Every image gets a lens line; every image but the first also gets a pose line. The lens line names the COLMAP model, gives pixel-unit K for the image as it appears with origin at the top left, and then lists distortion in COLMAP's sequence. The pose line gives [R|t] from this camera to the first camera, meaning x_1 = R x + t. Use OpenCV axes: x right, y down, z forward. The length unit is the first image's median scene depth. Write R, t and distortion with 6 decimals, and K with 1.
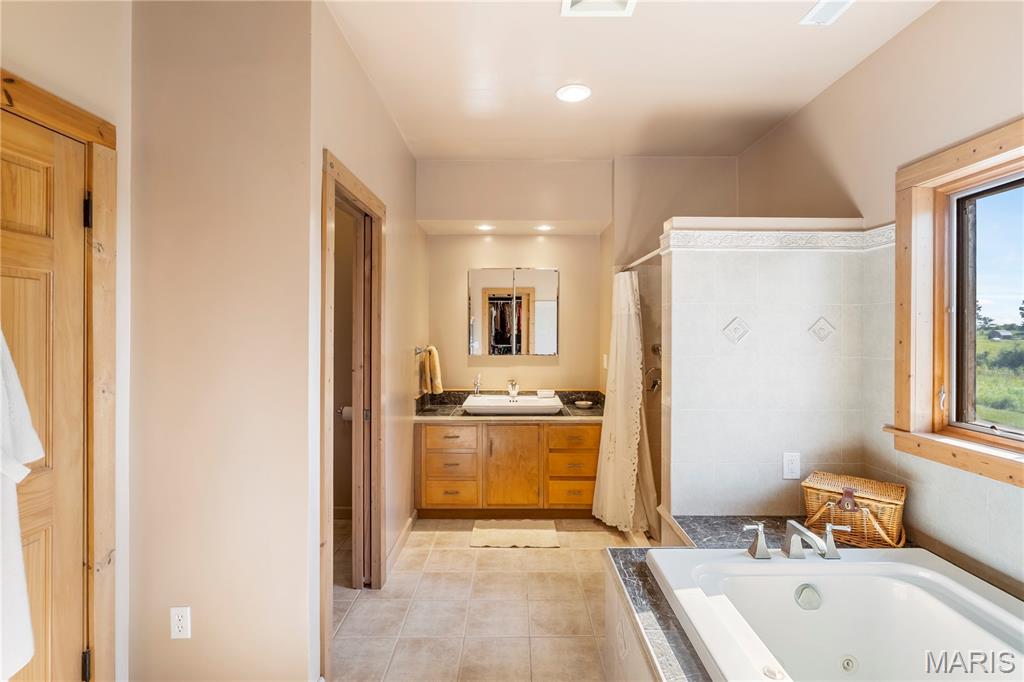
lens RADIAL K [[458.9, 0, 512.0], [0, 458.9, 341.0], [0, 0, 1]] dist [-0.000105, 0.000100]
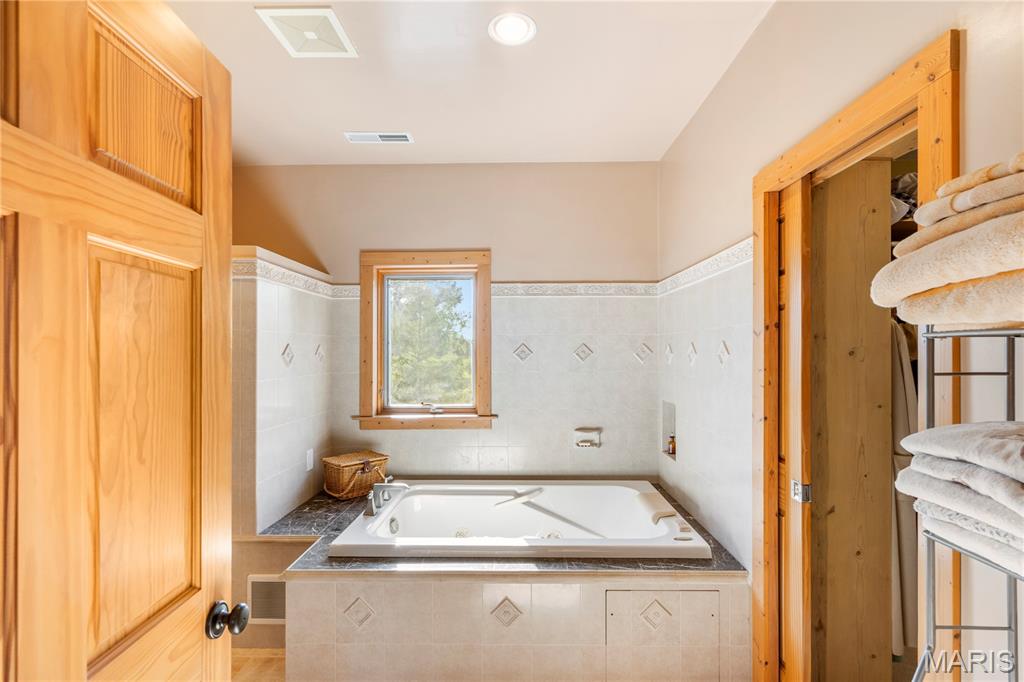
lens RADIAL K [[474.9, 0, 512.0], [0, 474.9, 341.0], [0, 0, 1]] dist [0.000602, 0.000365]
pose [[0.016213, 0.035457, 0.999240, -0.768265], [0.009471, 0.999321, -0.035614, -0.003159], [-0.999824, 0.010041, 0.015866, 0.452753]]
